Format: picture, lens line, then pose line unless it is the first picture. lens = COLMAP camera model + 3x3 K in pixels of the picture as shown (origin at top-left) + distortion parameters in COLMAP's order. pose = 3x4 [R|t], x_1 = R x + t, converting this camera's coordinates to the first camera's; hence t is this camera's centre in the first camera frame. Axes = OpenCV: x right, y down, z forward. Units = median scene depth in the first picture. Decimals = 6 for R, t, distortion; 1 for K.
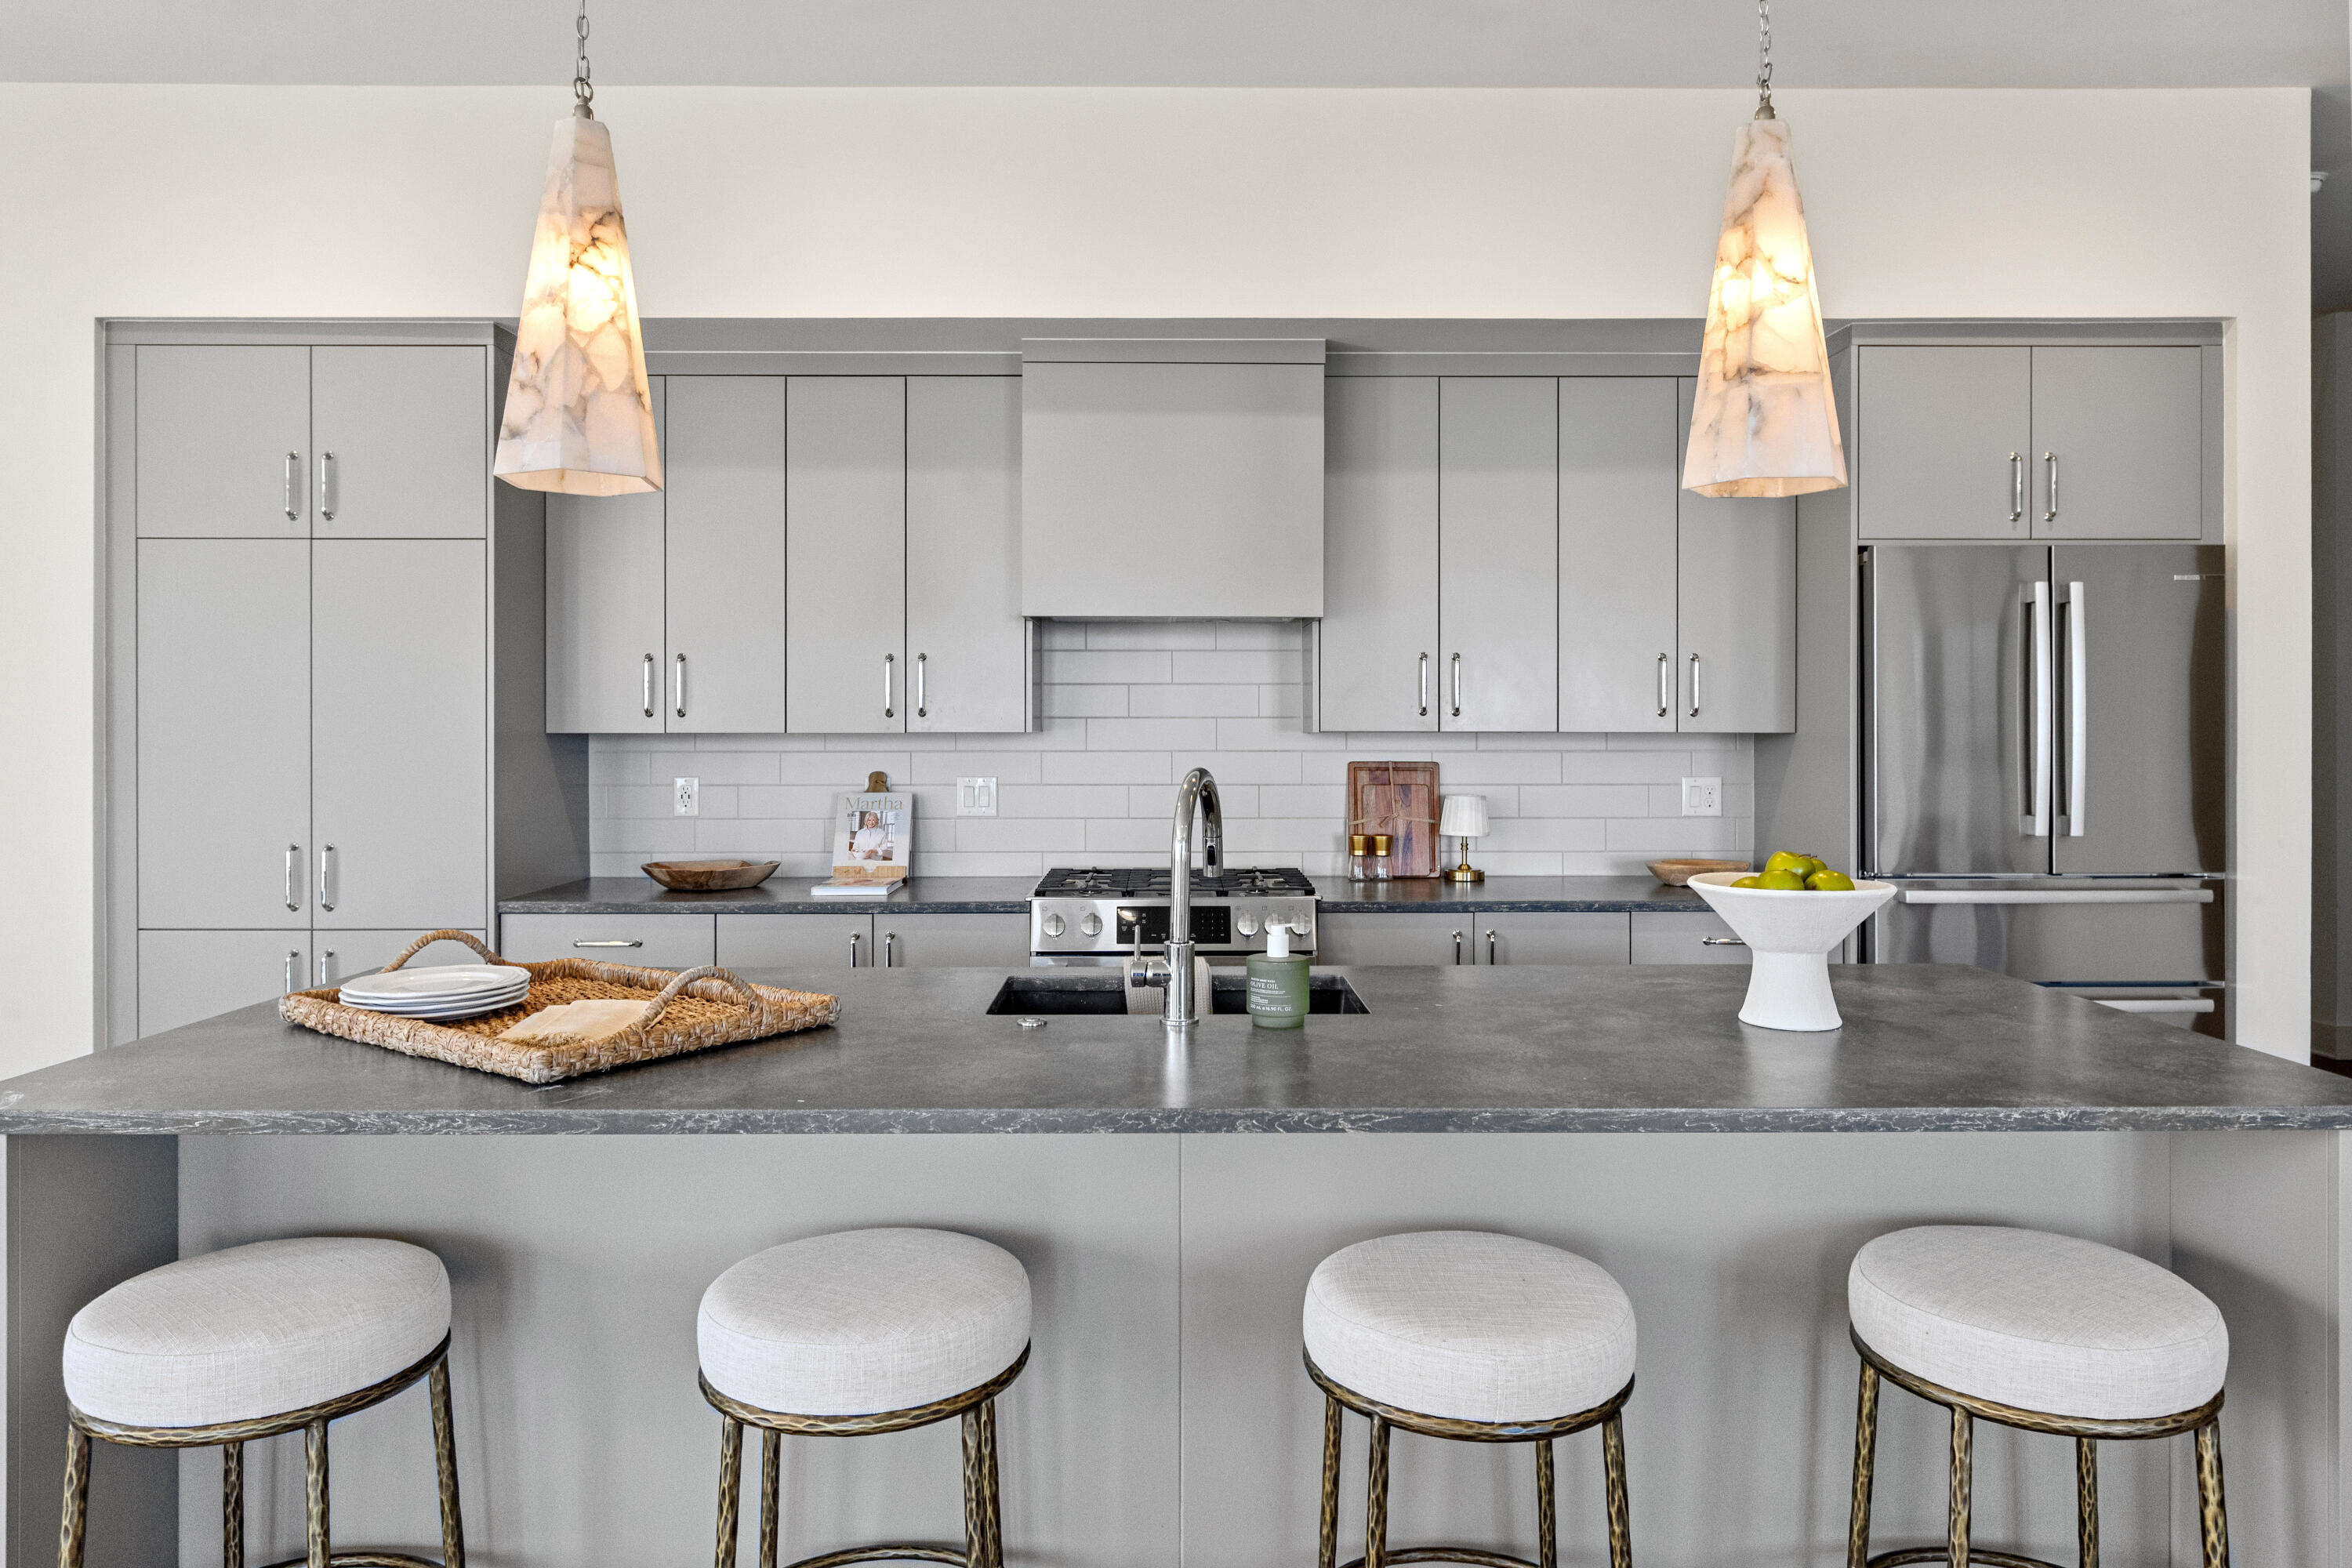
lens RADIAL K [[1494.8, 0, 1171.1], [0, 1494.8, 785.9], [0, 0, 1]] dist [-0.004277, -0.002191]
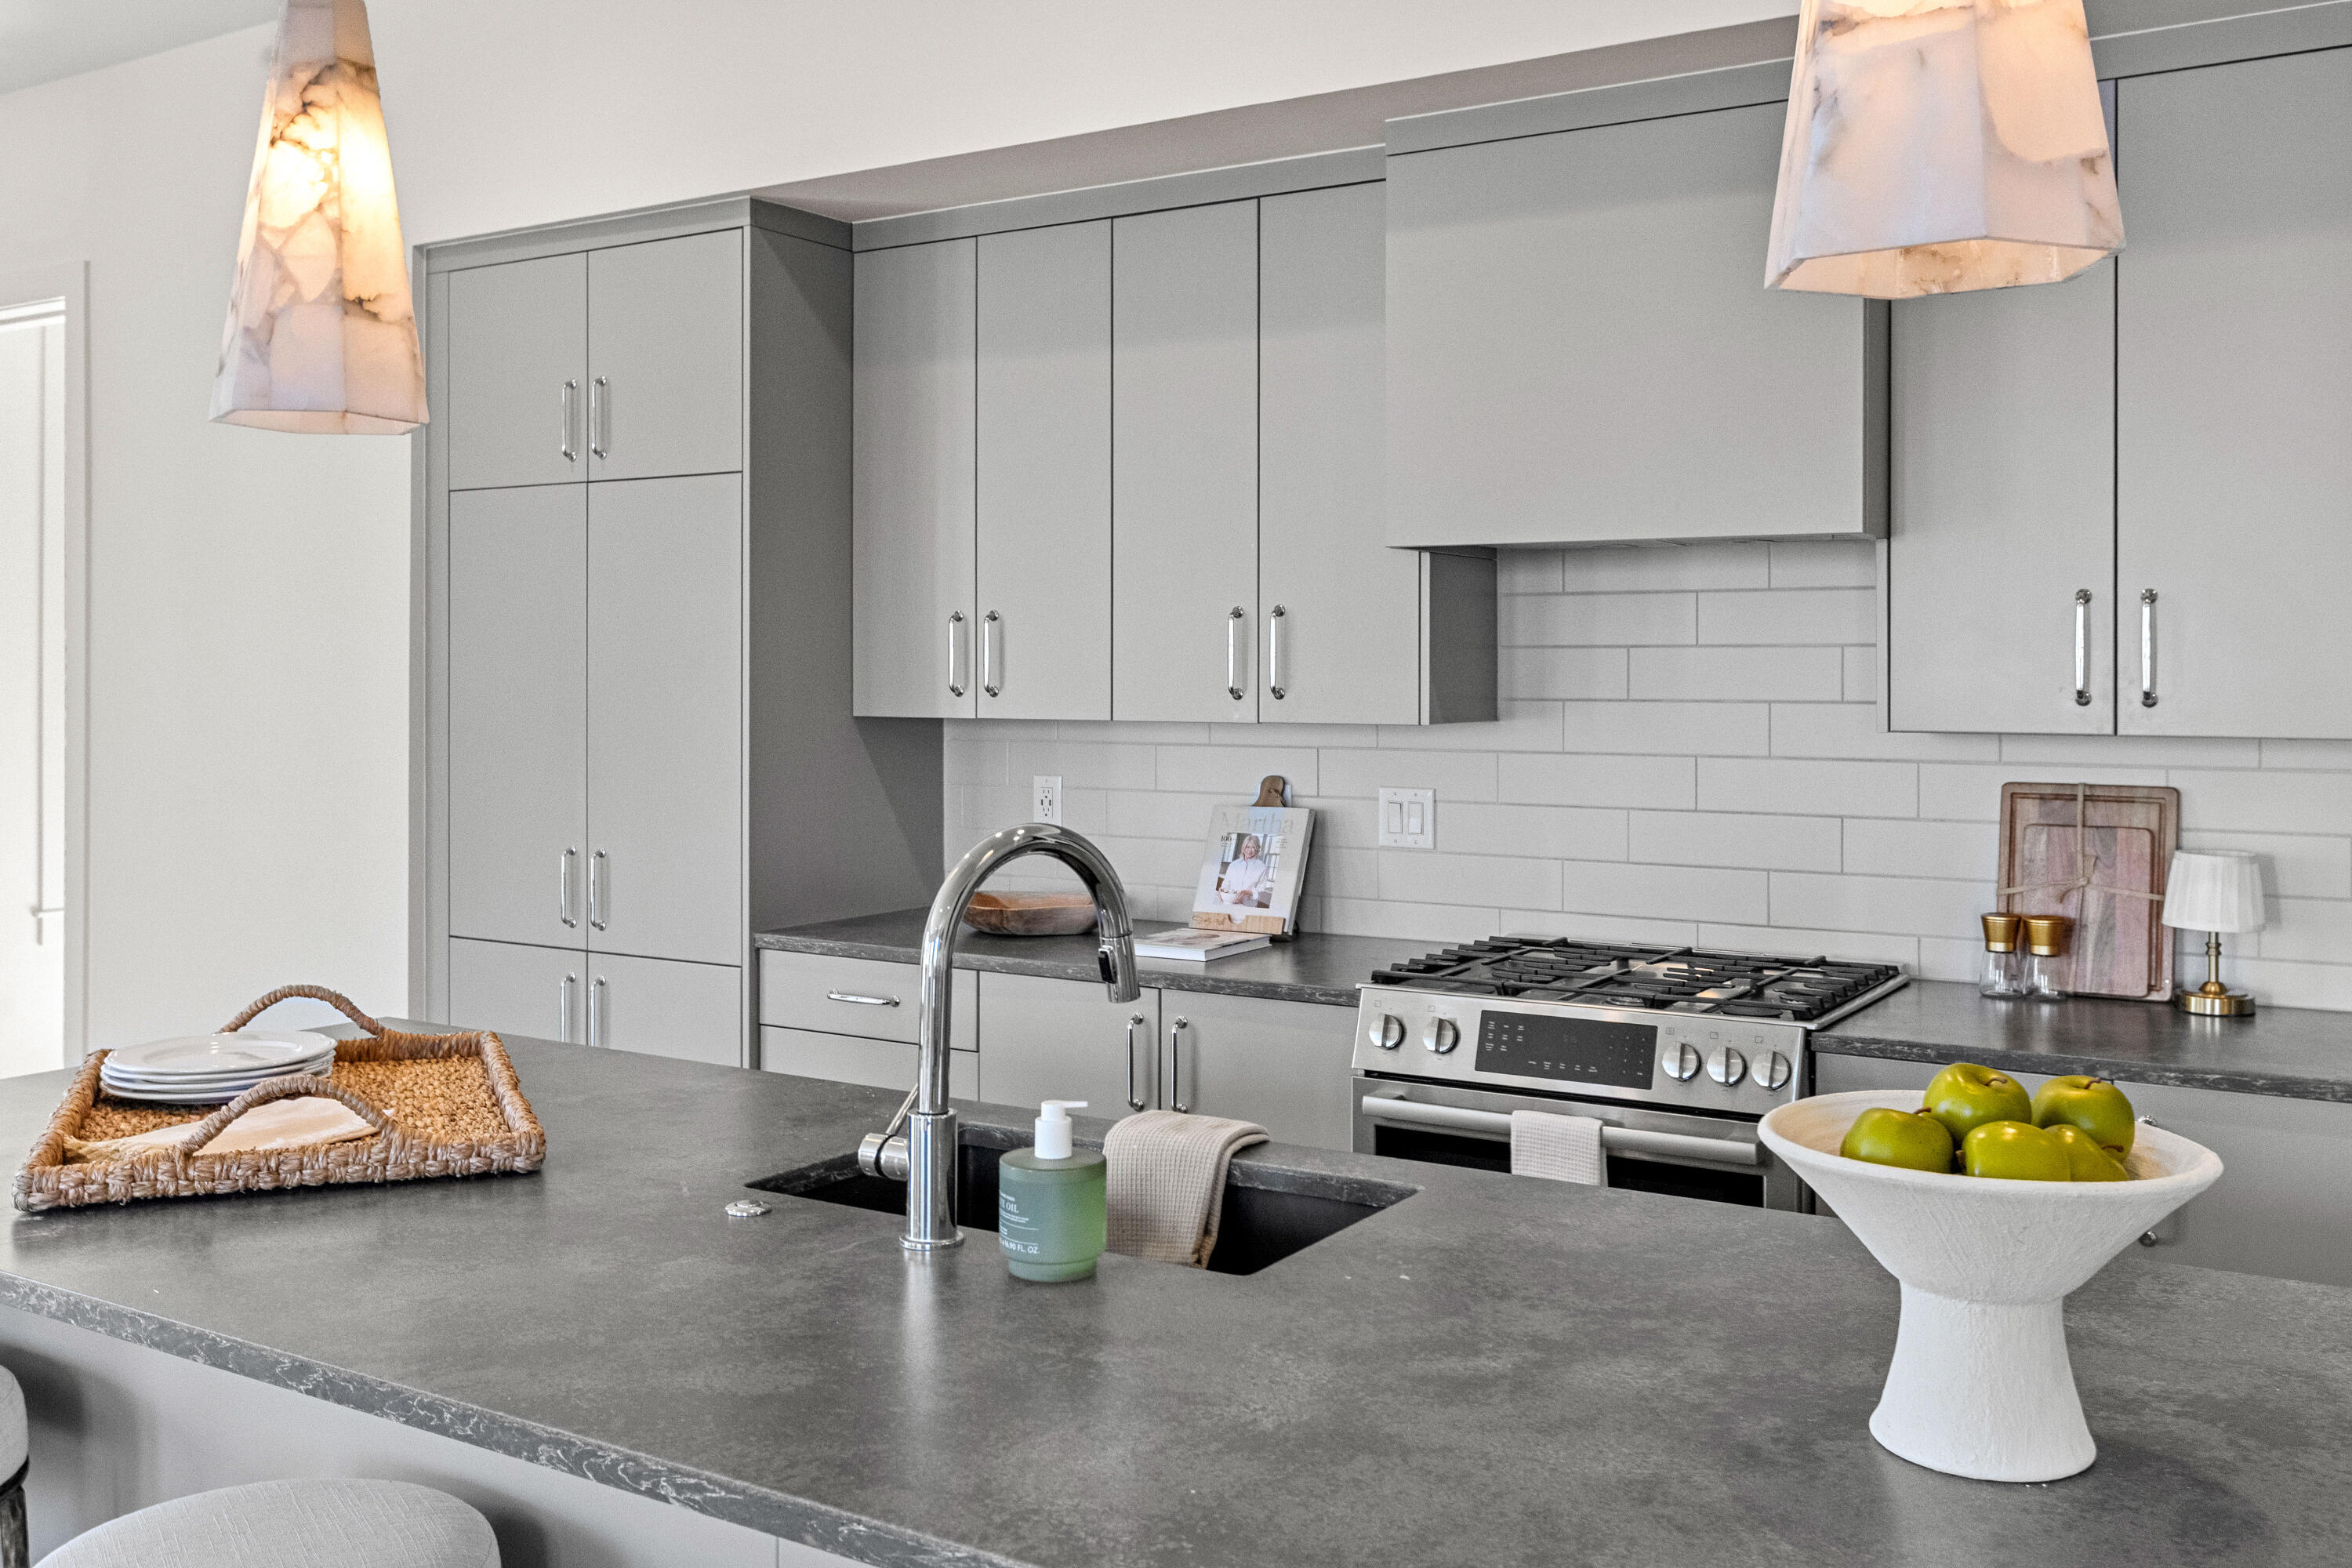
lens RADIAL K [[2083.7, 0, 1144.2], [0, 2083.7, 727.1], [0, 0, 1]] dist [-0.005585, 0.000512]
pose [[0.842511, 0.015547, -0.538455, 0.288424], [-0.022663, 0.999721, -0.006594, -0.026216], [0.538202, 0.017759, 0.842629, 0.176501]]
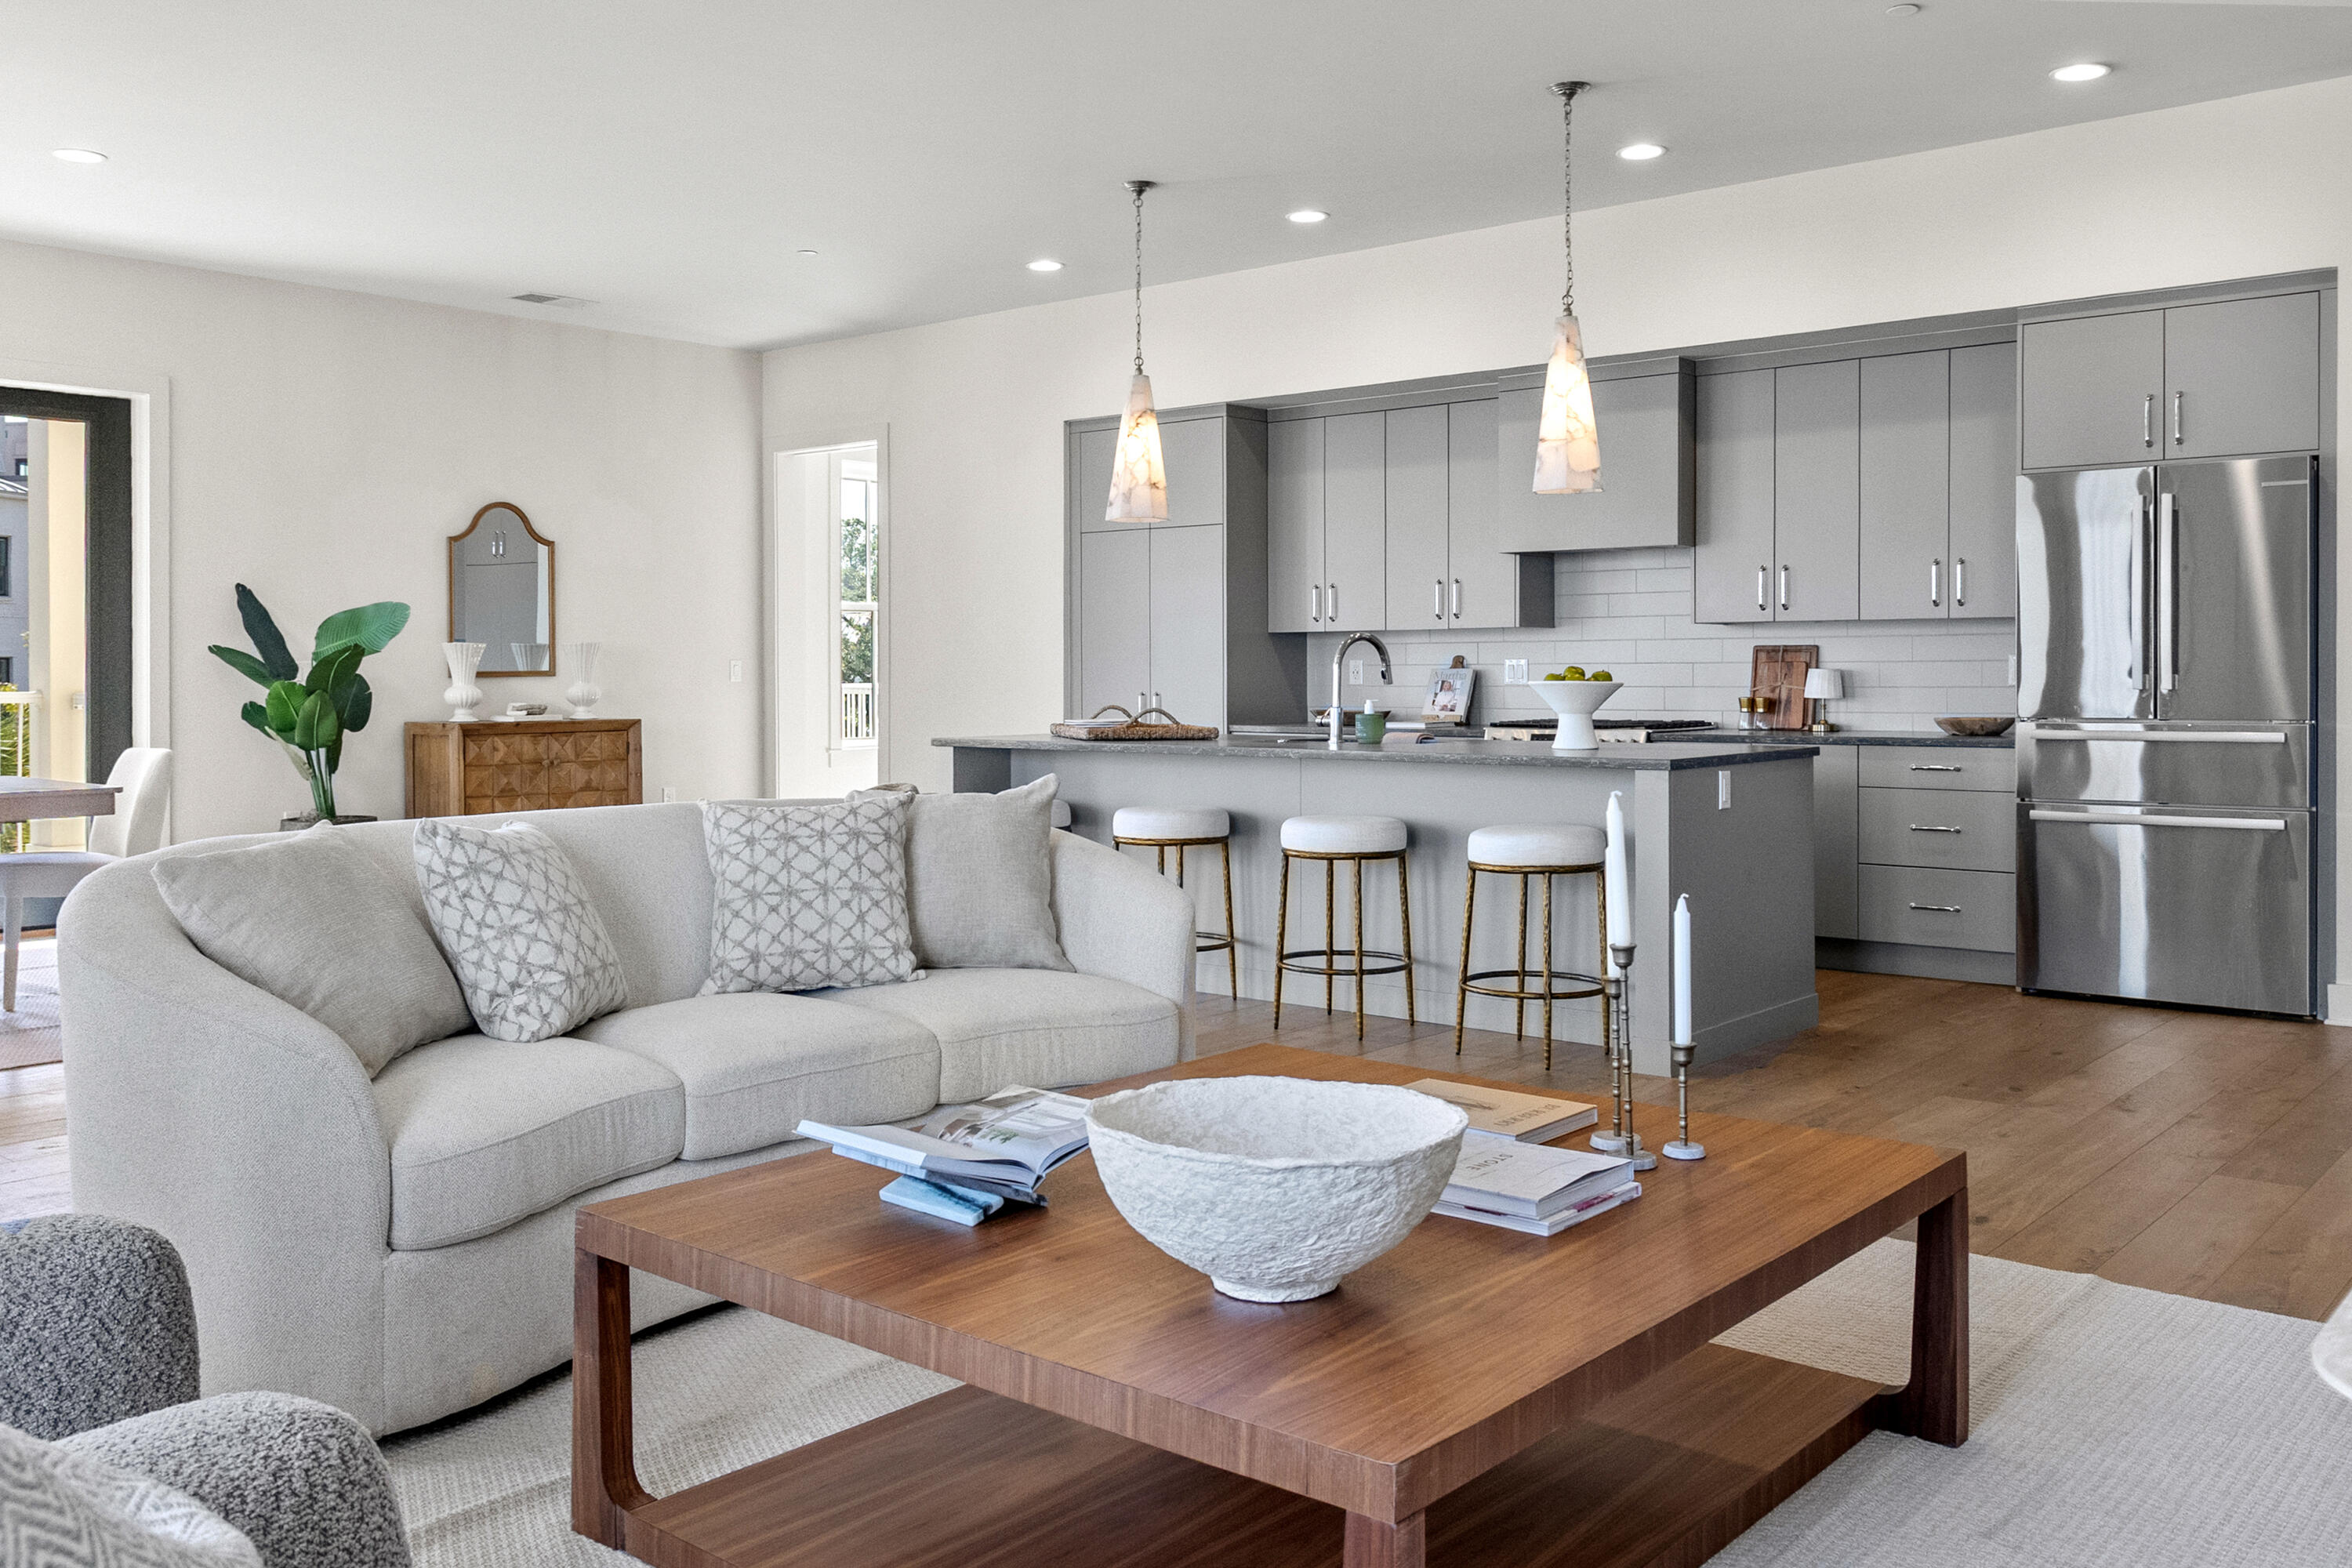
lens RADIAL K [[1863.6, 0, 1156.5], [0, 1863.6, 761.0], [0, 0, 1]] dist [0.006123, -0.003923]
pose [[0.759593, 0.029865, -0.649713, 0.880805], [-0.020721, 0.999549, 0.021721, 0.068744], [0.650068, -0.003036, 0.759870, -0.710348]]
